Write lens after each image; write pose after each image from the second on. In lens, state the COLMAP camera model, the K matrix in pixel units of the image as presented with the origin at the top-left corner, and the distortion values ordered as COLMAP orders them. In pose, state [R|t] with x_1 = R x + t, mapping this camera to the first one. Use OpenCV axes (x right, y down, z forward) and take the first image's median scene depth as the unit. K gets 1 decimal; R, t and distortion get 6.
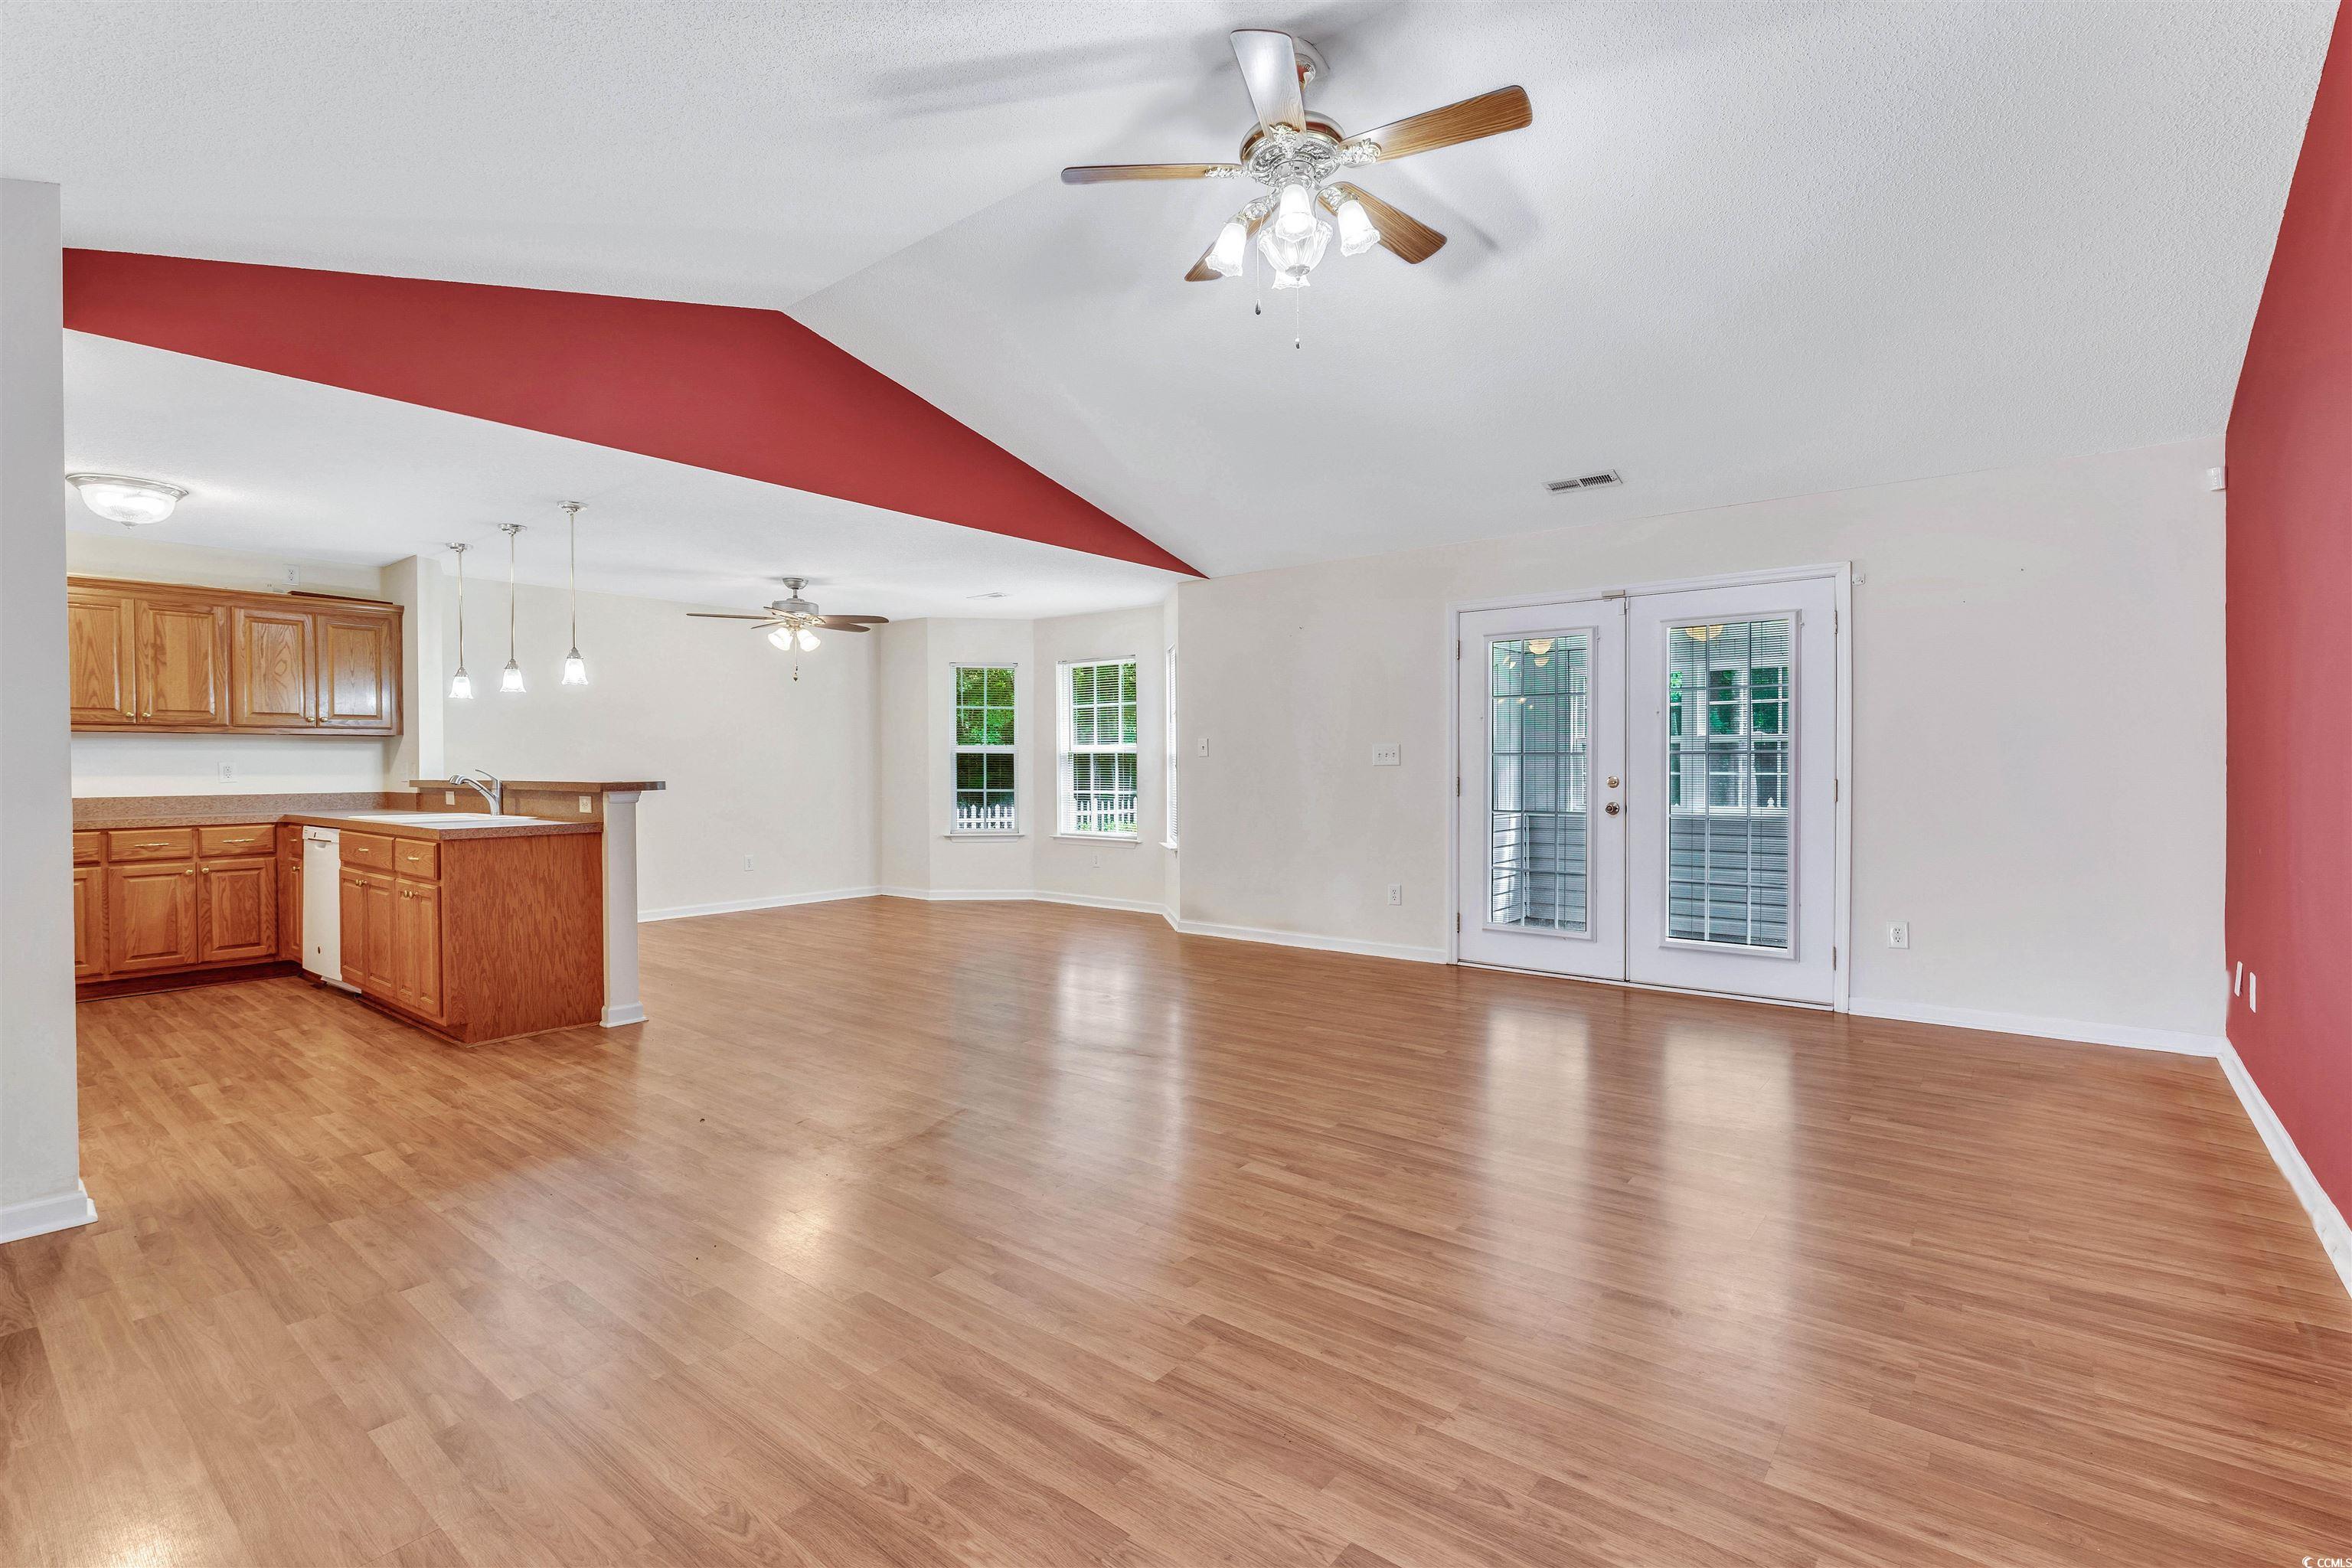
lens RADIAL K [[1019.8, 0, 1172.5], [0, 1019.8, 777.3], [0, 0, 1]] dist [-0.008129, -0.000288]
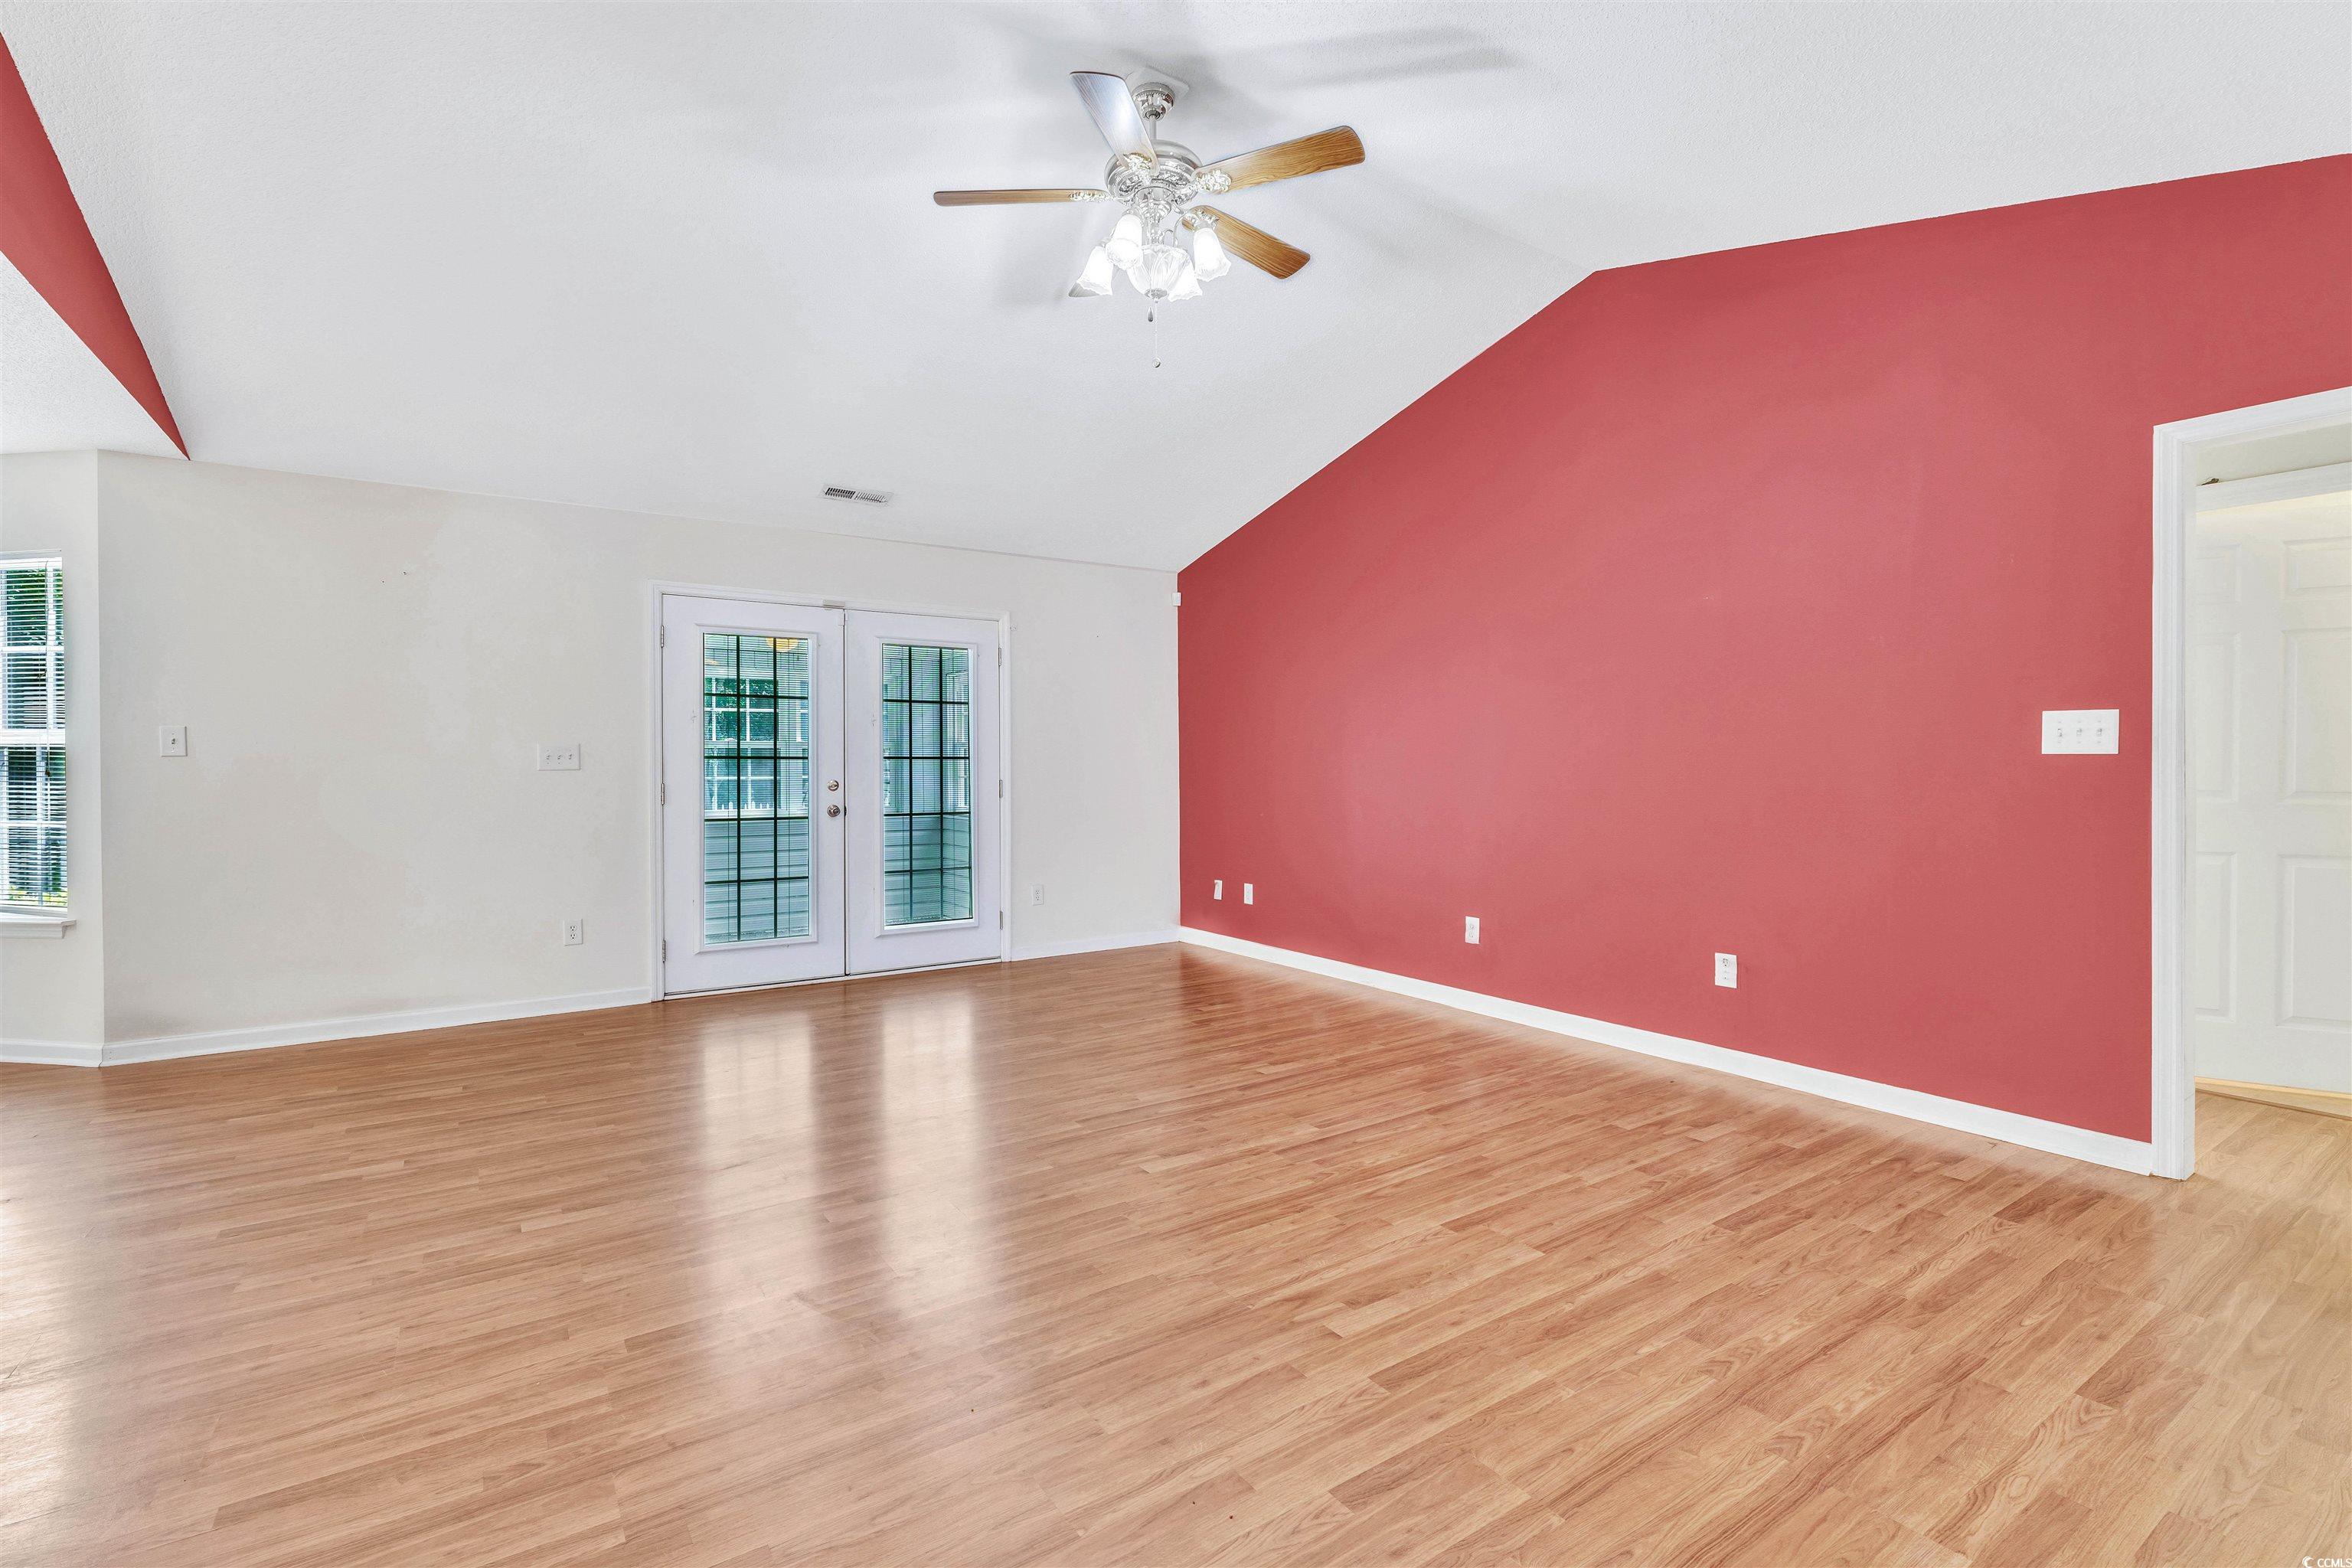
lens RADIAL K [[1082.4, 0, 1102.3], [0, 1082.4, 779.9], [0, 0, 1]] dist [-0.003937, -0.000594]
pose [[0.324343, -0.010413, 0.945882, -0.865005], [0.013723, 0.999886, 0.006302, -0.006977], [-0.945840, 0.010936, 0.324449, 0.637325]]
